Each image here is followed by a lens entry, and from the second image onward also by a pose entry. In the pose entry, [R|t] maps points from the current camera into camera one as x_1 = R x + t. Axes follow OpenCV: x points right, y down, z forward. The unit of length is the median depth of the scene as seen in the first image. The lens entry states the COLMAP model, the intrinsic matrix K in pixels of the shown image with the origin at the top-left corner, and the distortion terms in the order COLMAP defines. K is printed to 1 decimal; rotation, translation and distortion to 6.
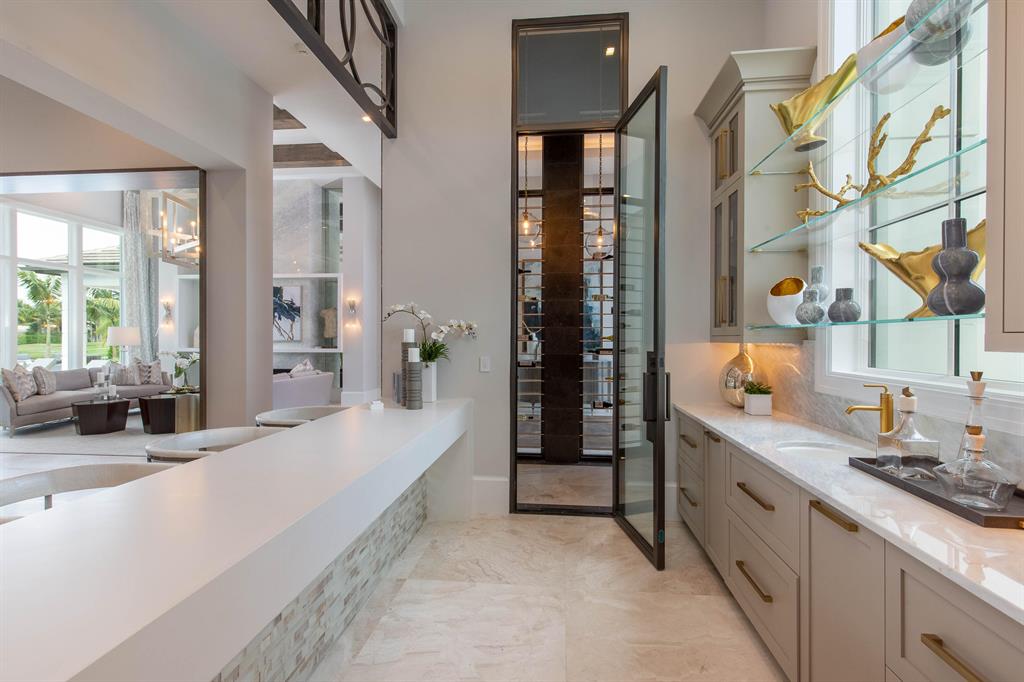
lens RADIAL K [[465.7, 0, 513.6], [0, 465.7, 340.6], [0, 0, 1]] dist [0.012365, 0.000106]
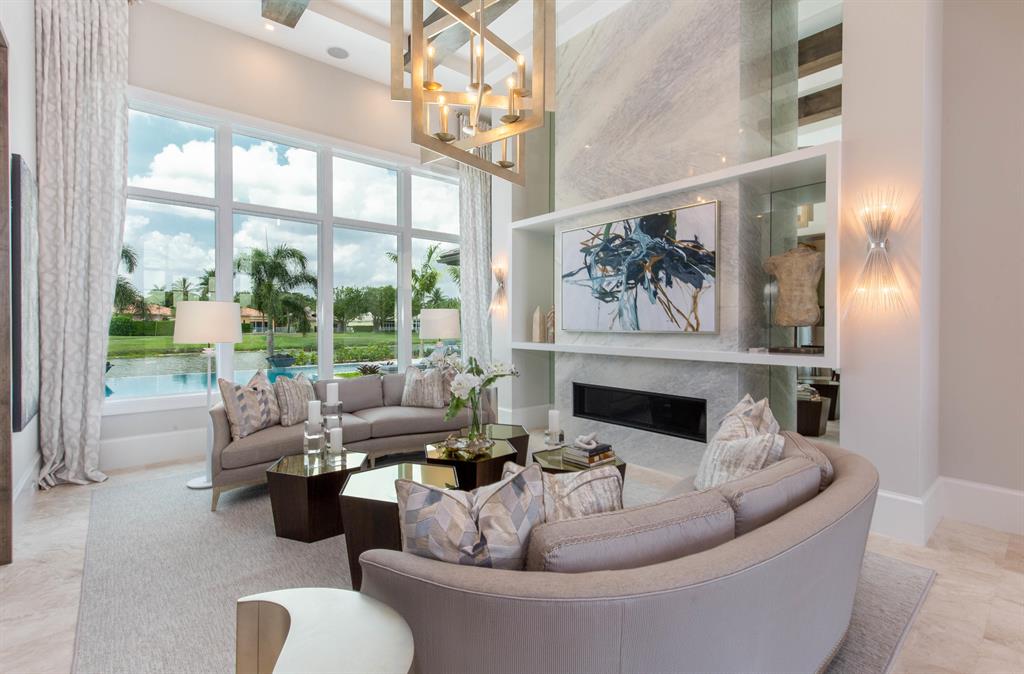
lens RADIAL K [[465.7, 0, 514.8], [0, 465.7, 329.9], [0, 0, 1]] dist [0.012365, 0.000106]
pose [[0.725616, 0.008029, -0.688053, -0.299803], [-0.005009, 0.999967, 0.006386, -0.004488], [0.688082, -0.001187, 0.725632, 0.573720]]
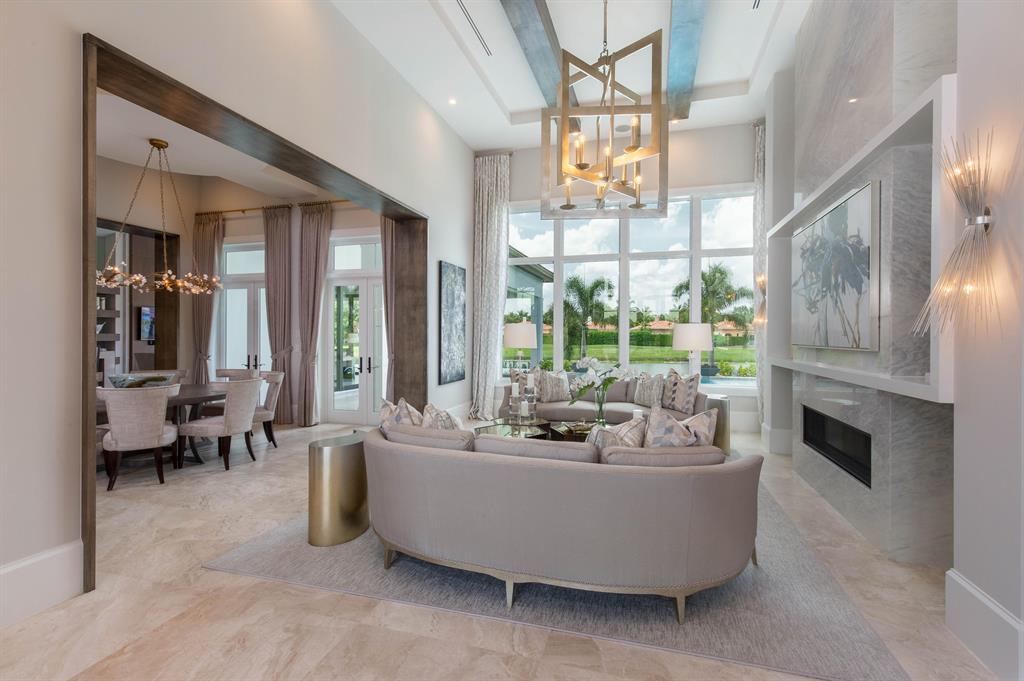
lens RADIAL K [[465.7, 0, 509.2], [0, 465.7, 337.3], [0, 0, 1]] dist [0.012365, 0.000106]
pose [[-0.200325, 0.000150, -0.979729, -0.086850], [-0.009738, 0.999950, 0.002144, -0.007606], [0.979681, 0.009970, -0.200314, 0.816657]]
